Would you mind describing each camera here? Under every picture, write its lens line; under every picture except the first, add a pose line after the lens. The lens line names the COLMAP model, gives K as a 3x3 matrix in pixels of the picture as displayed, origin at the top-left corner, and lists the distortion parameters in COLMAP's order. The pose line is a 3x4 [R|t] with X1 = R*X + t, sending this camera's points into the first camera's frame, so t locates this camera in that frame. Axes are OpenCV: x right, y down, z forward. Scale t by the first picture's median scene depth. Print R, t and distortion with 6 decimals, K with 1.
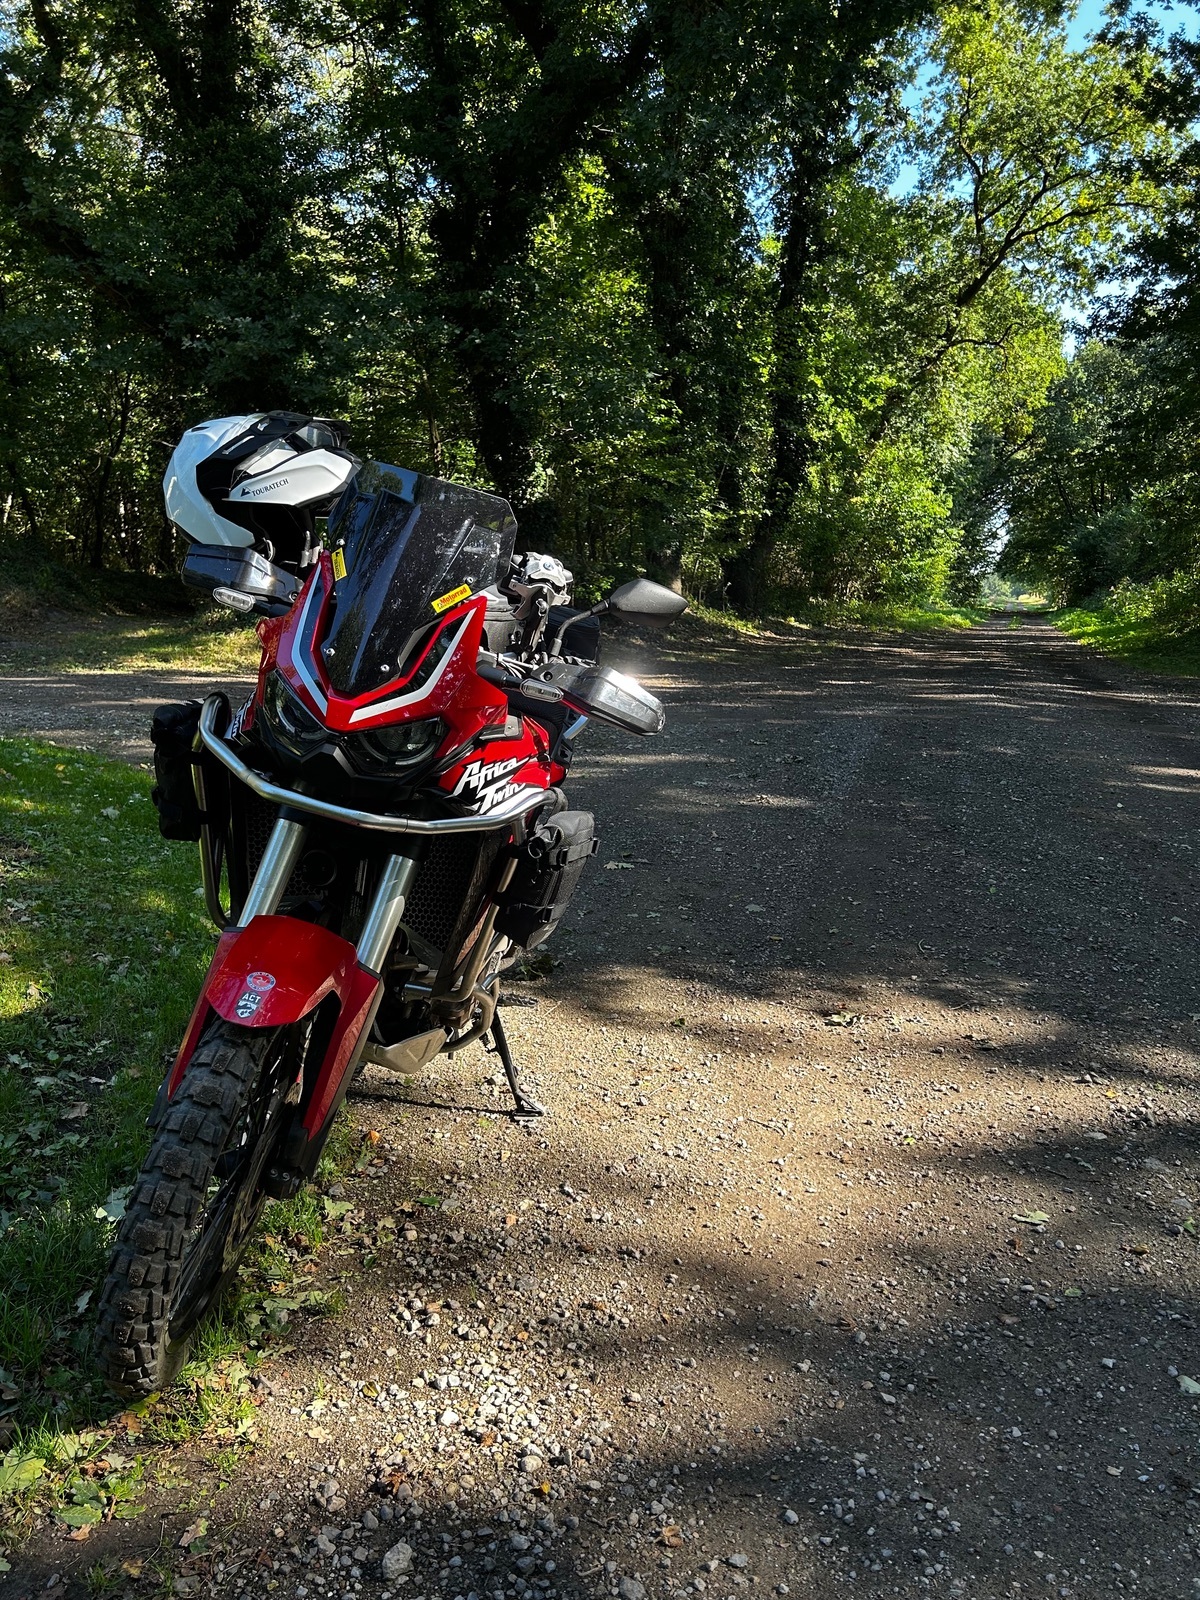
lens RADIAL K [[1233.4, 0, 595.2], [0, 1233.4, 807.7], [0, 0, 1]] dist [0.046679, -0.049461]
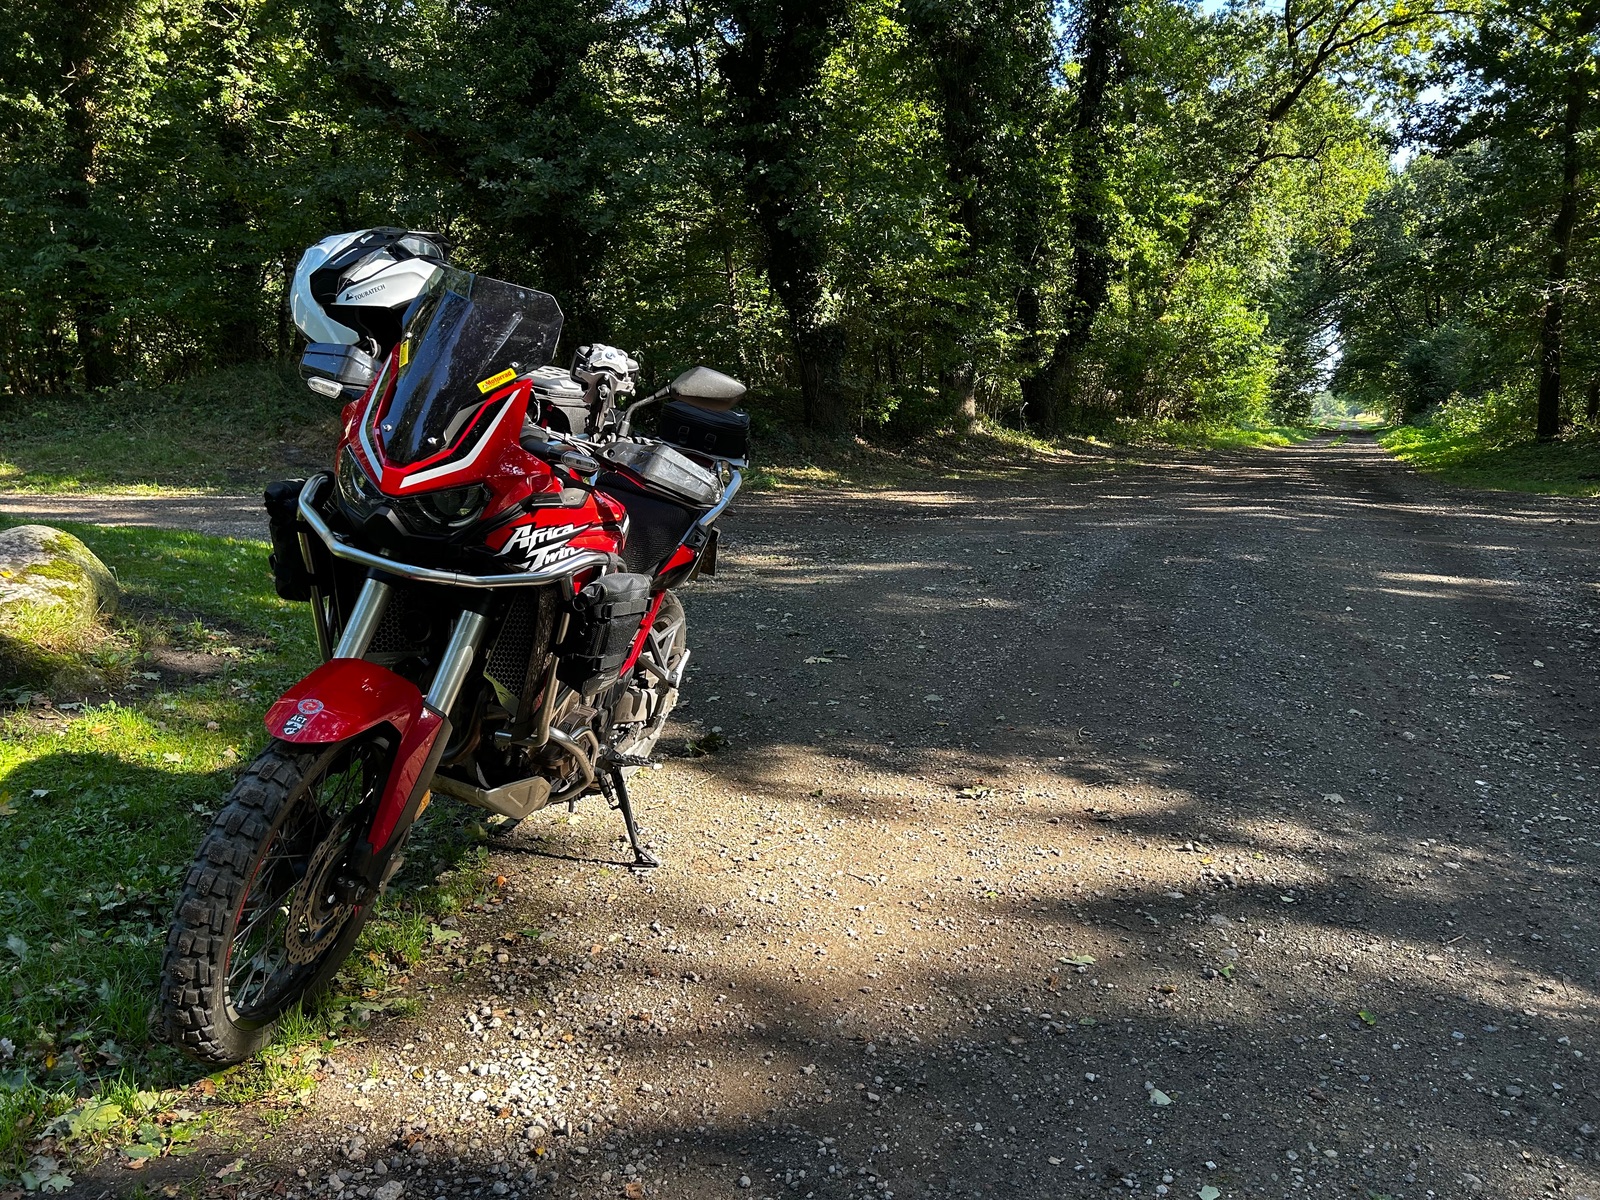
lens RADIAL K [[1233.4, 0, 800.0], [0, 1233.4, 600.0], [0, 0, 1]] dist [0.046679, -0.049461]
pose [[0.995159, -0.000913, -0.098277, 0.190091], [-0.001823, 0.999613, -0.027752, 0.044743], [0.098264, 0.027796, 0.994772, -0.075998]]
